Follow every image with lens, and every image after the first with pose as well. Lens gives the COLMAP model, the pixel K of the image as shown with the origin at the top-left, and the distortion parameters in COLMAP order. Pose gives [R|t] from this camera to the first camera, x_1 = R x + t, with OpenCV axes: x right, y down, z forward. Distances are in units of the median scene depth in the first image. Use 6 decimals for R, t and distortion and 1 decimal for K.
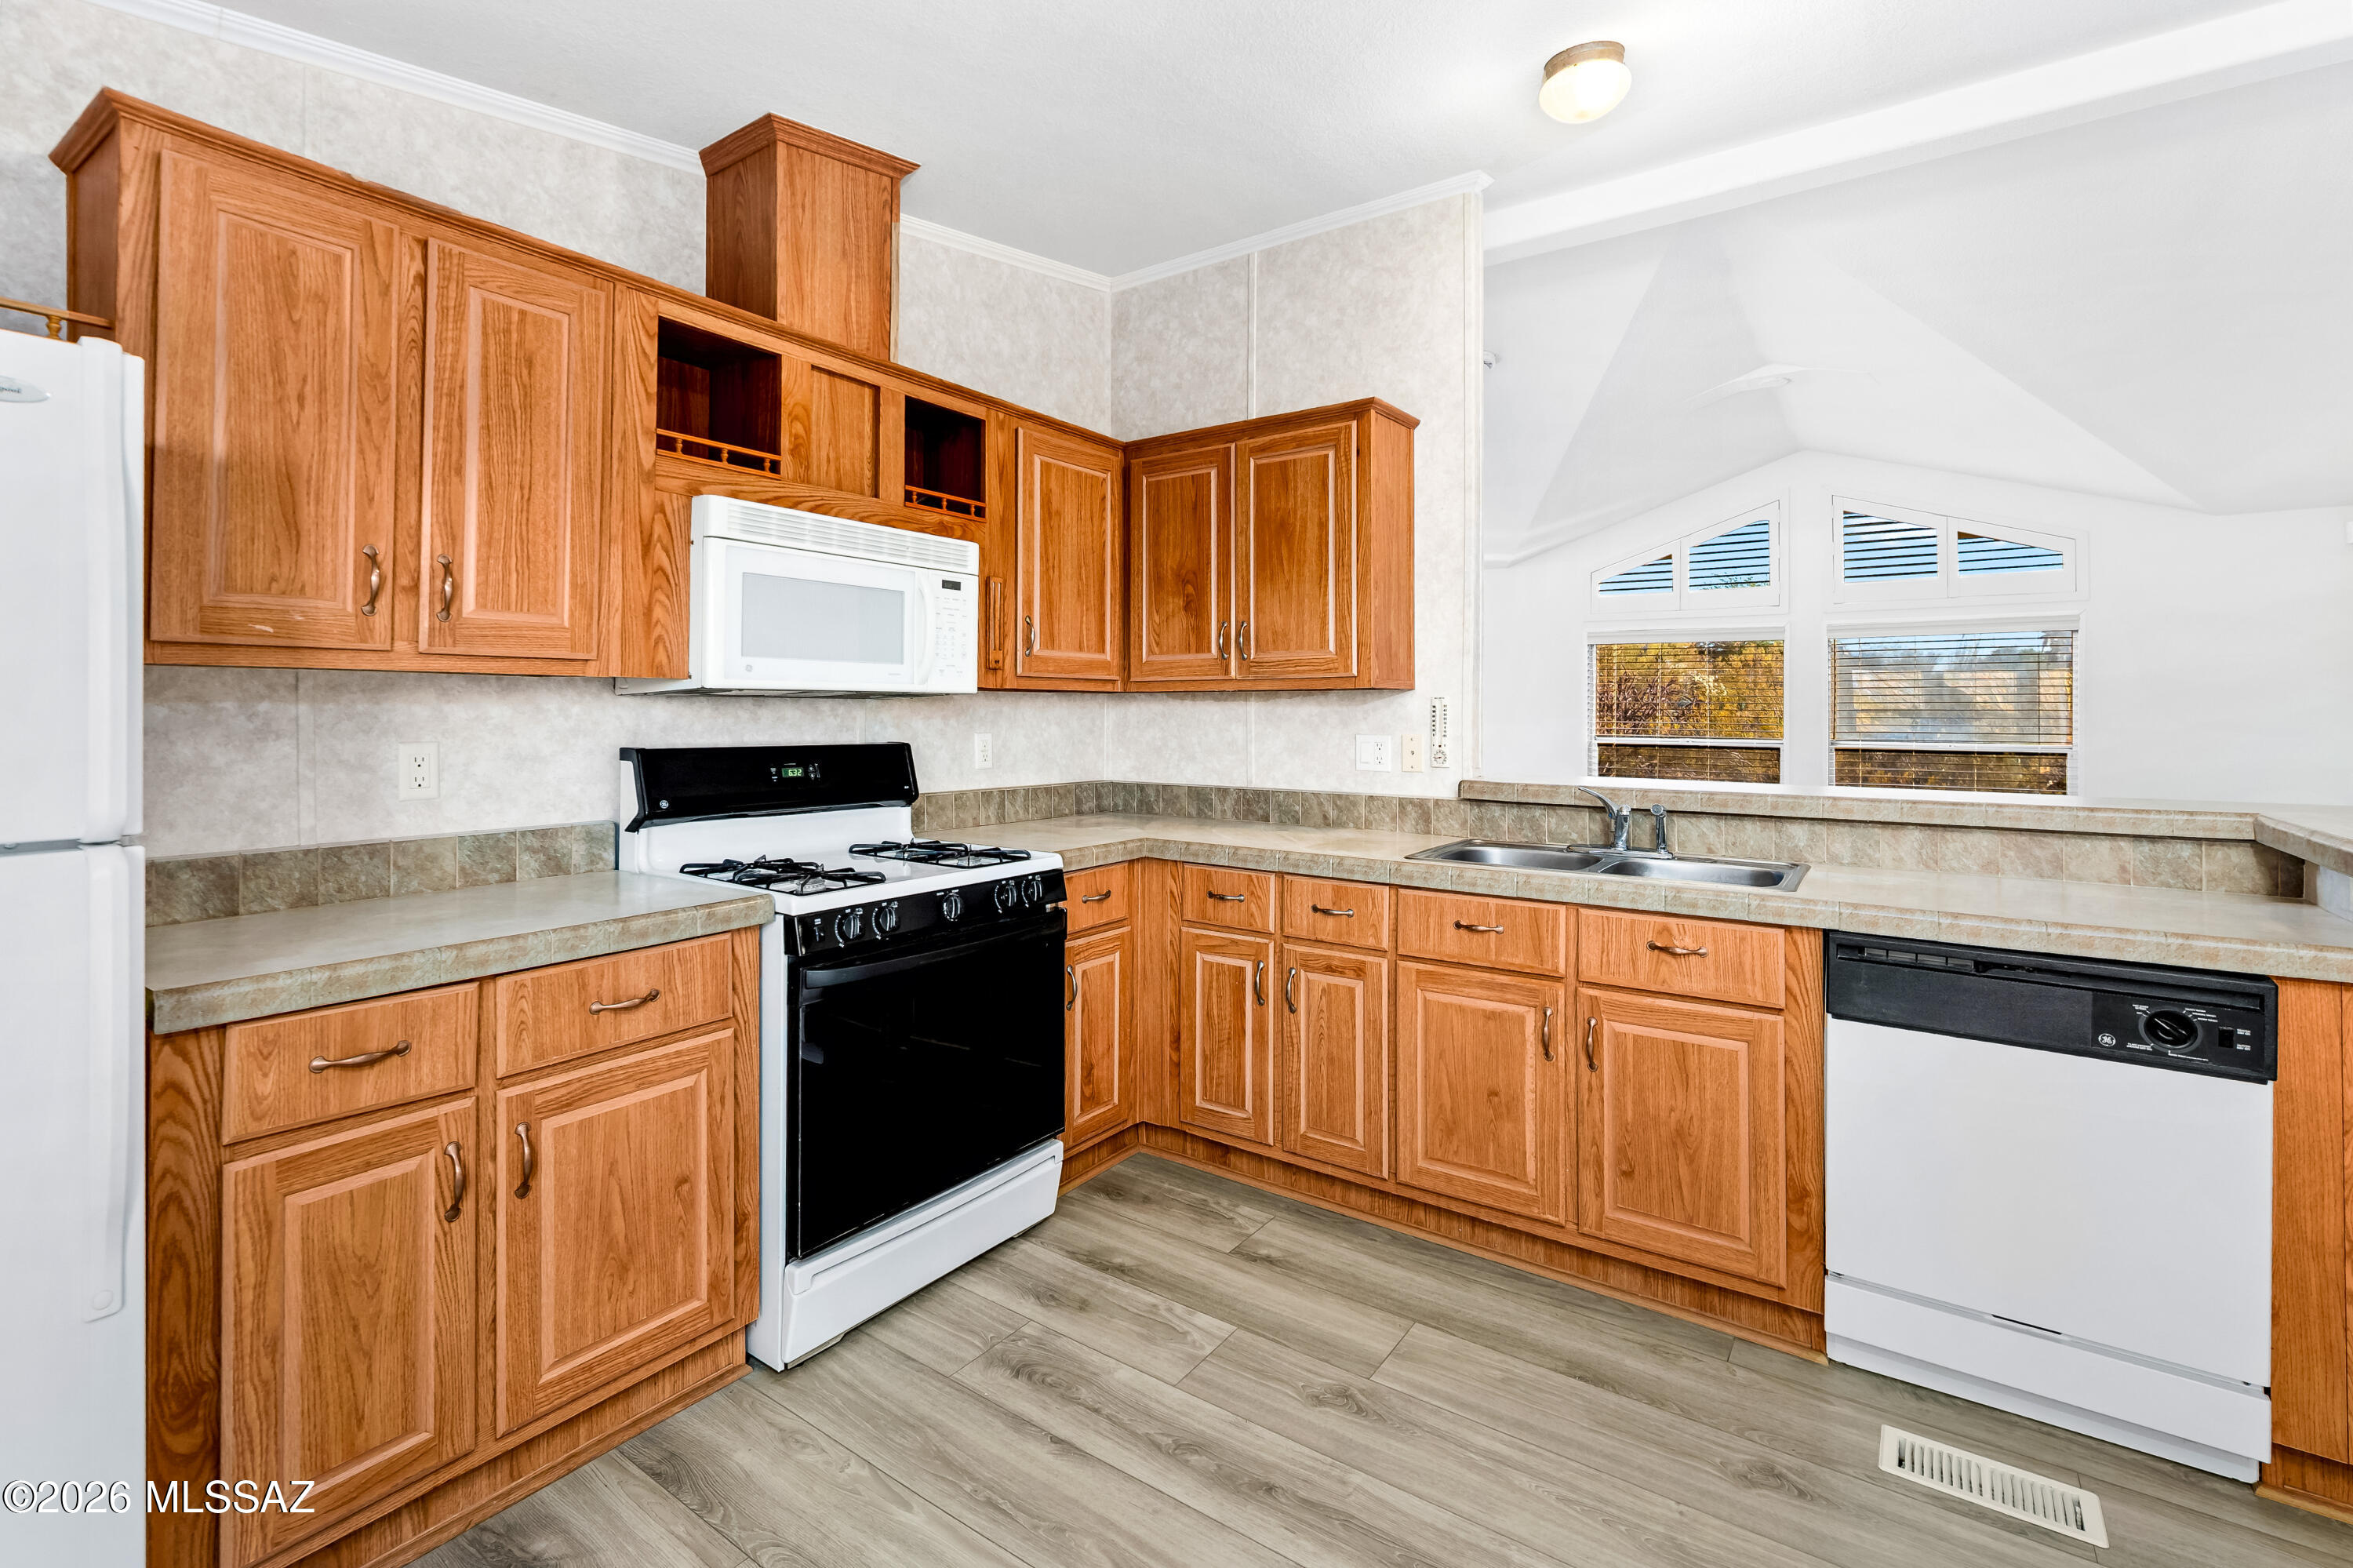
lens RADIAL K [[1044.6, 0, 1184.0], [0, 1044.6, 696.4], [0, 0, 1]] dist [-0.000037, -0.000392]
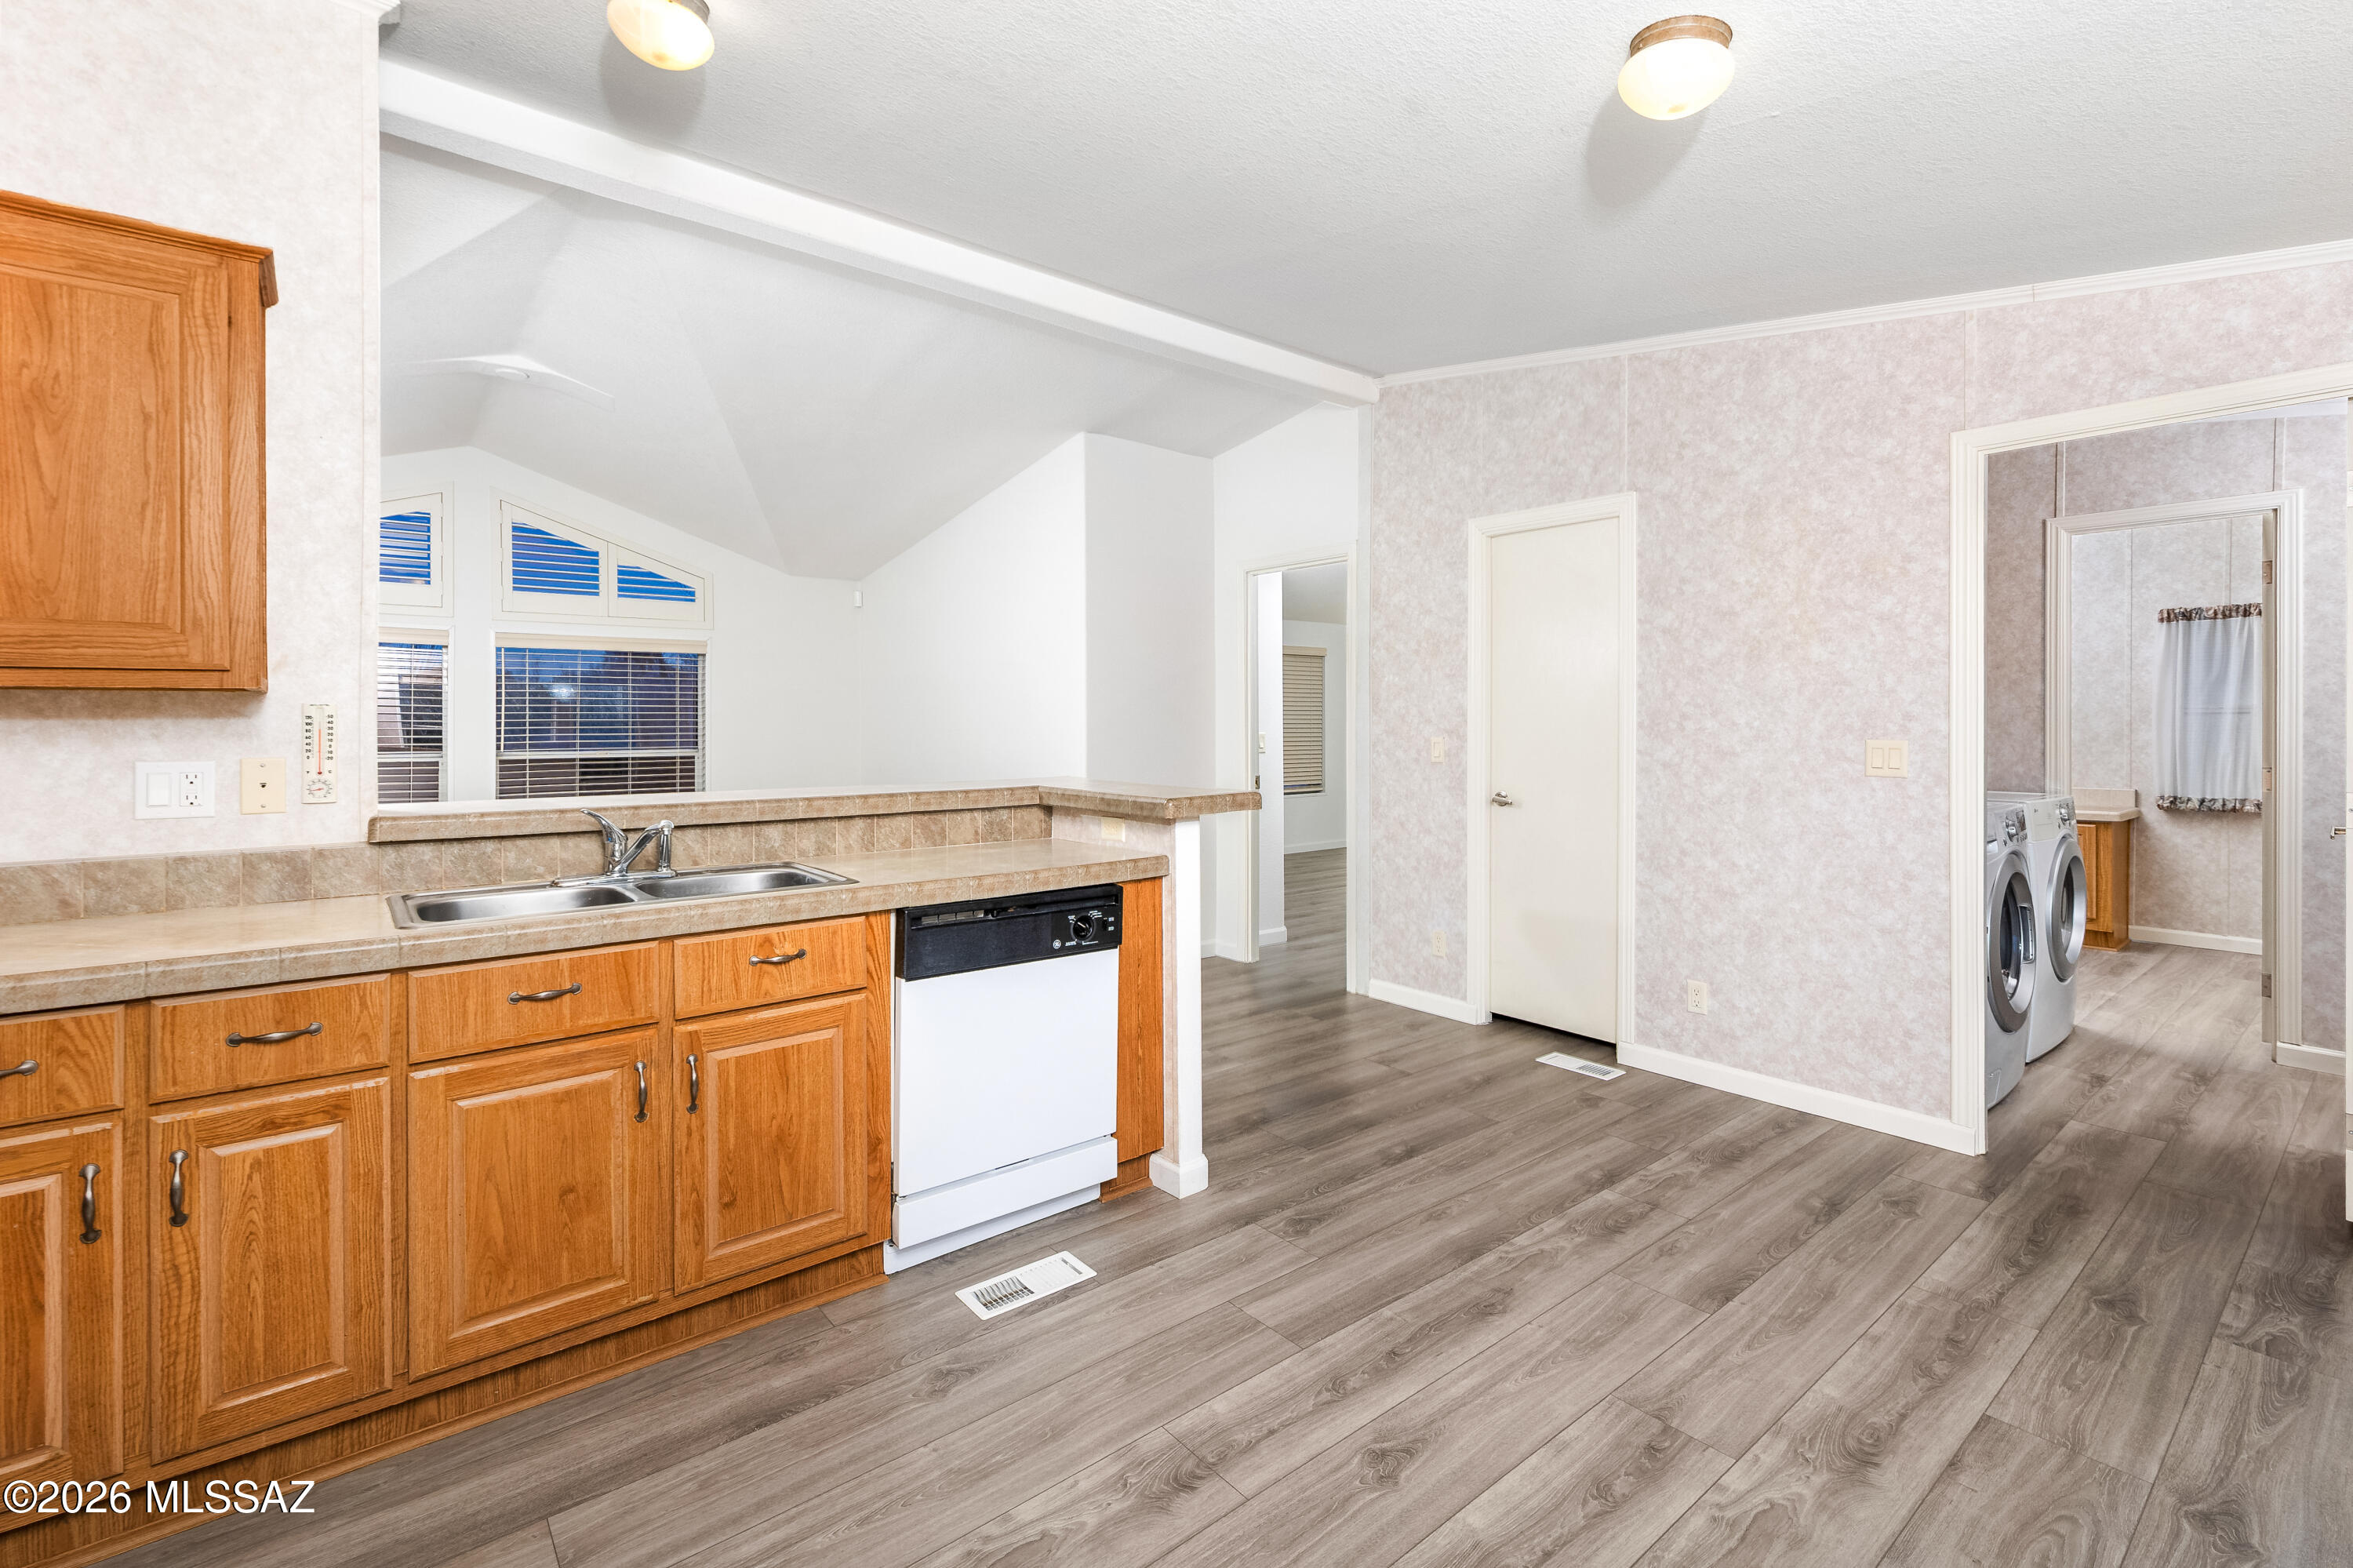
lens RADIAL K [[1030.5, 0, 1183.9], [0, 1030.5, 723.2], [0, 0, 1]] dist [-0.000432, -0.000242]
pose [[0.275596, -0.002518, 0.961270, -0.369511], [-0.010021, 0.999935, 0.005493, 0.005680], [-0.961221, -0.011147, 0.275552, 0.342230]]
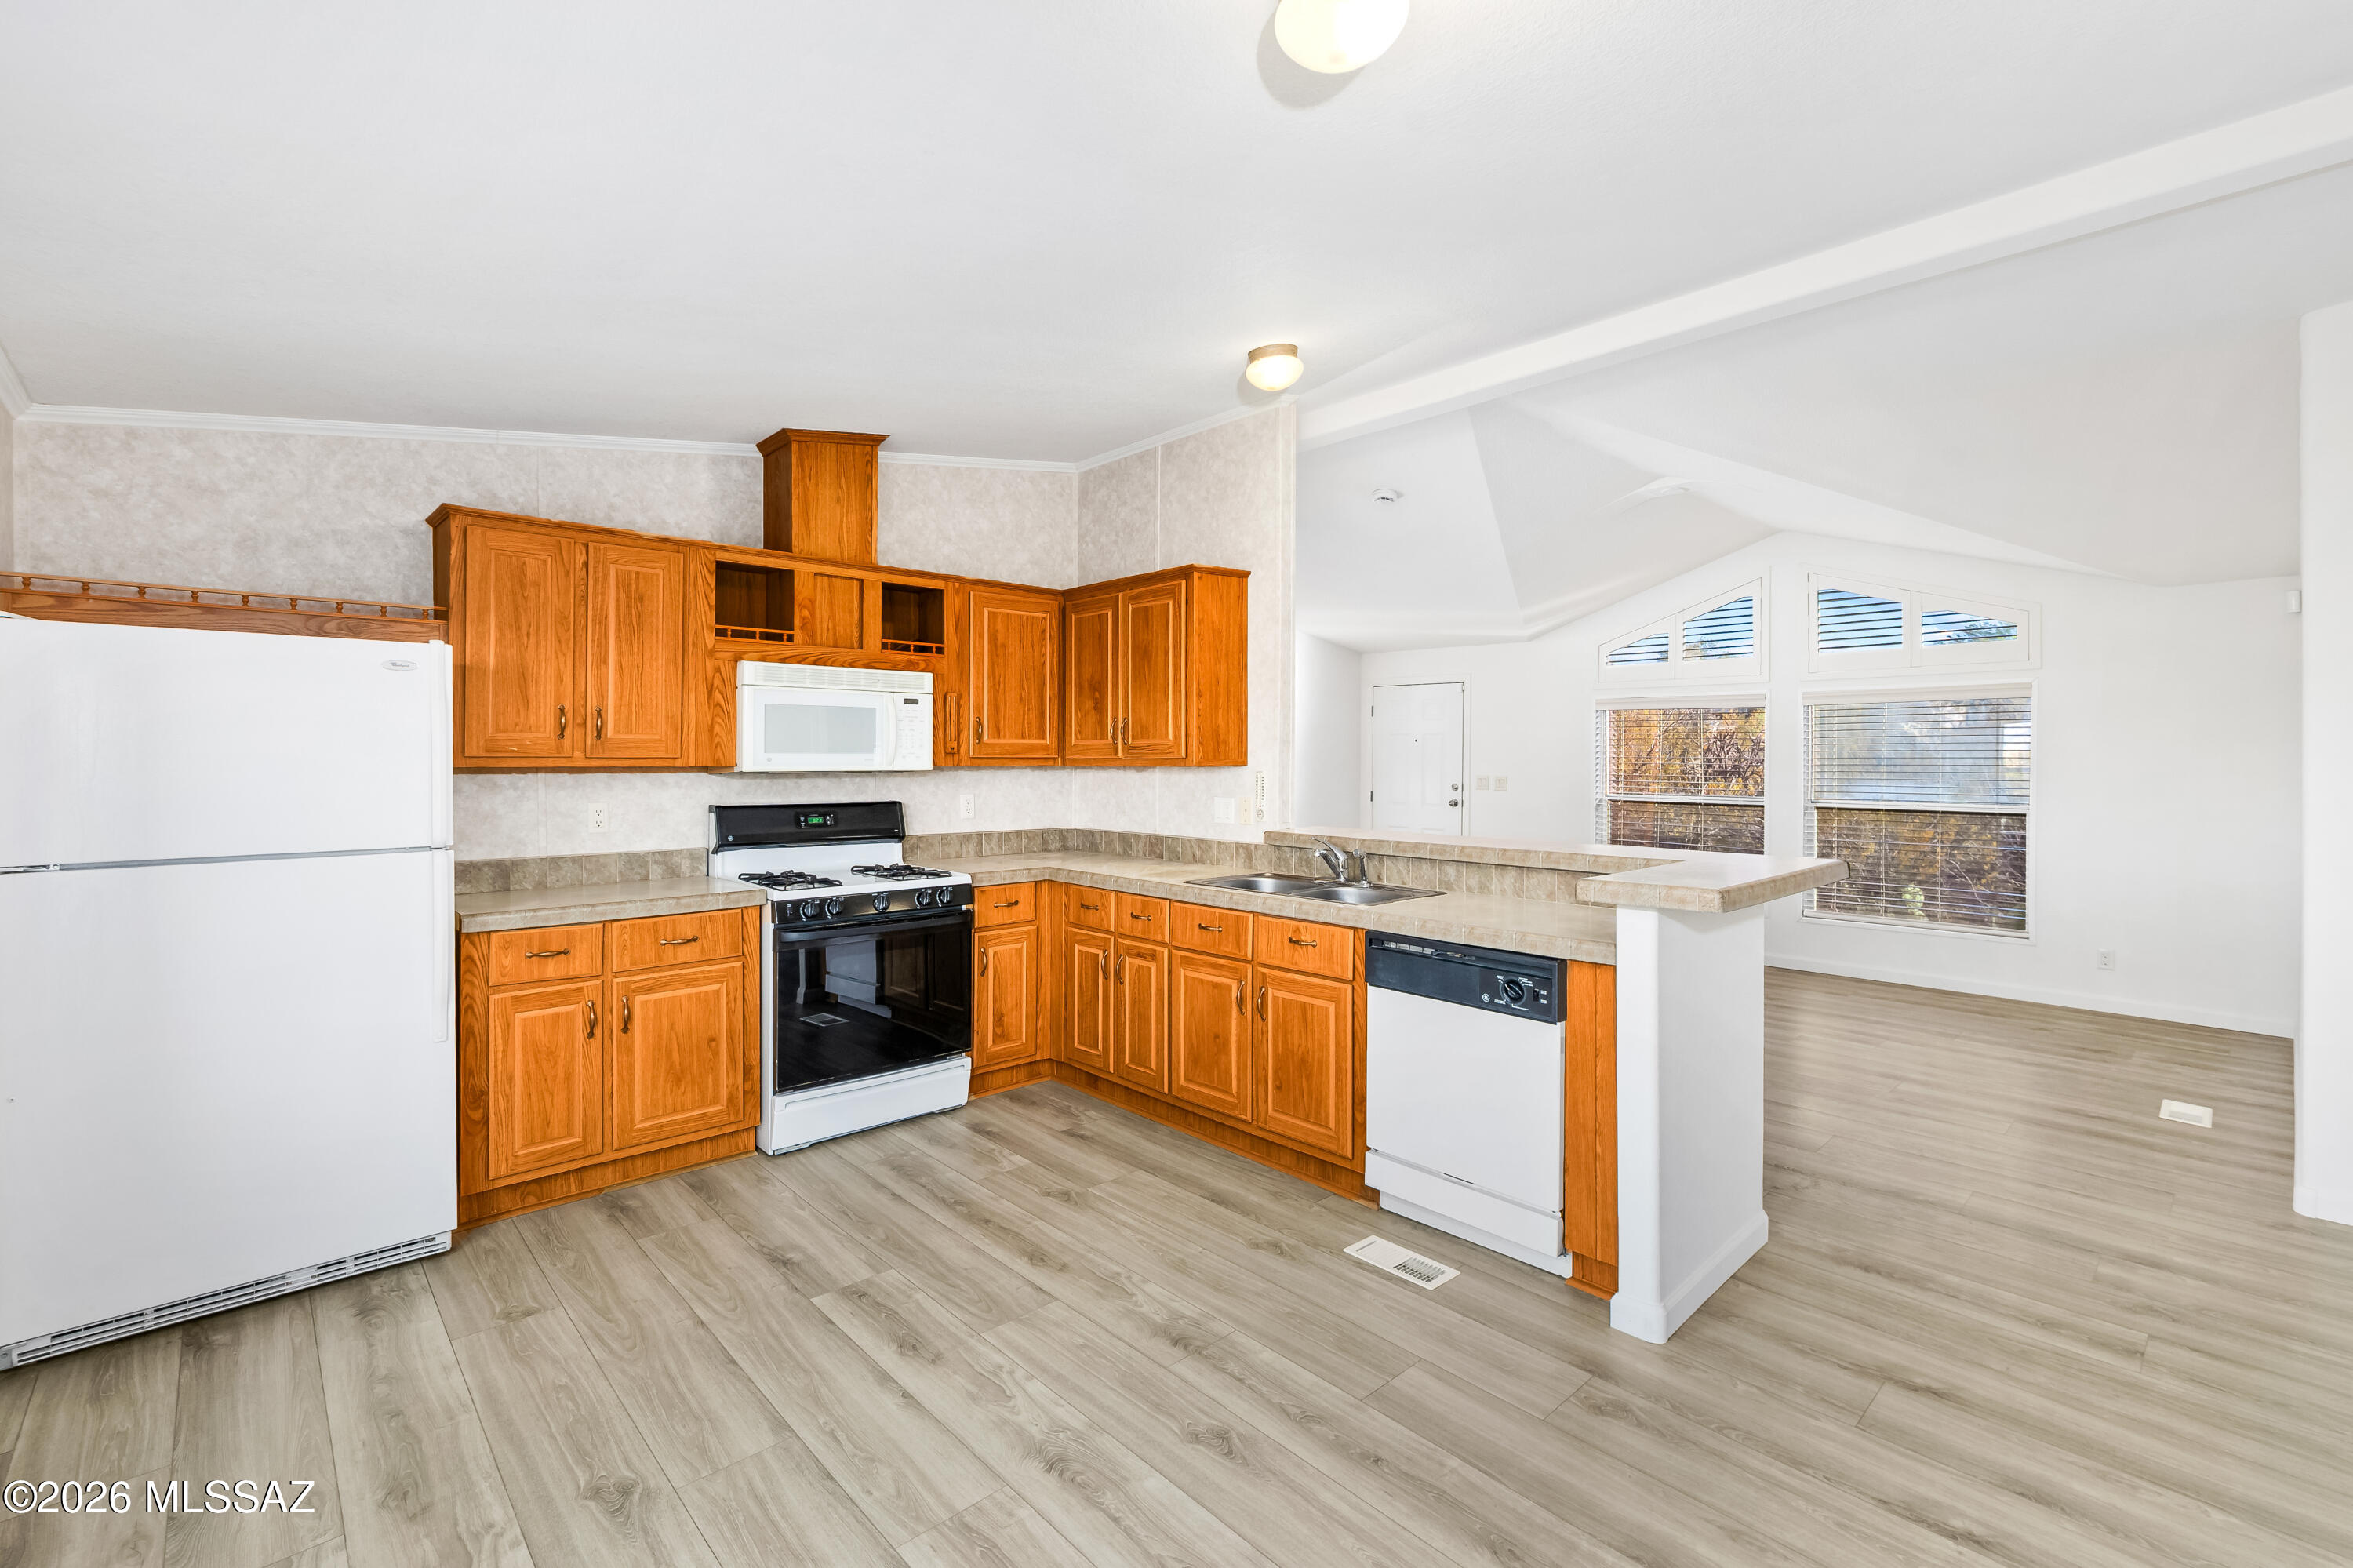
lens RADIAL K [[1026.2, 0, 1182.9], [0, 1026.2, 751.6], [0, 0, 1]] dist [0.000293, -0.000176]
pose [[0.977051, -0.003085, -0.212985, 0.609413], [0.004555, 0.999969, 0.006411, -0.048310], [0.212959, -0.007234, 0.977034, -0.504022]]
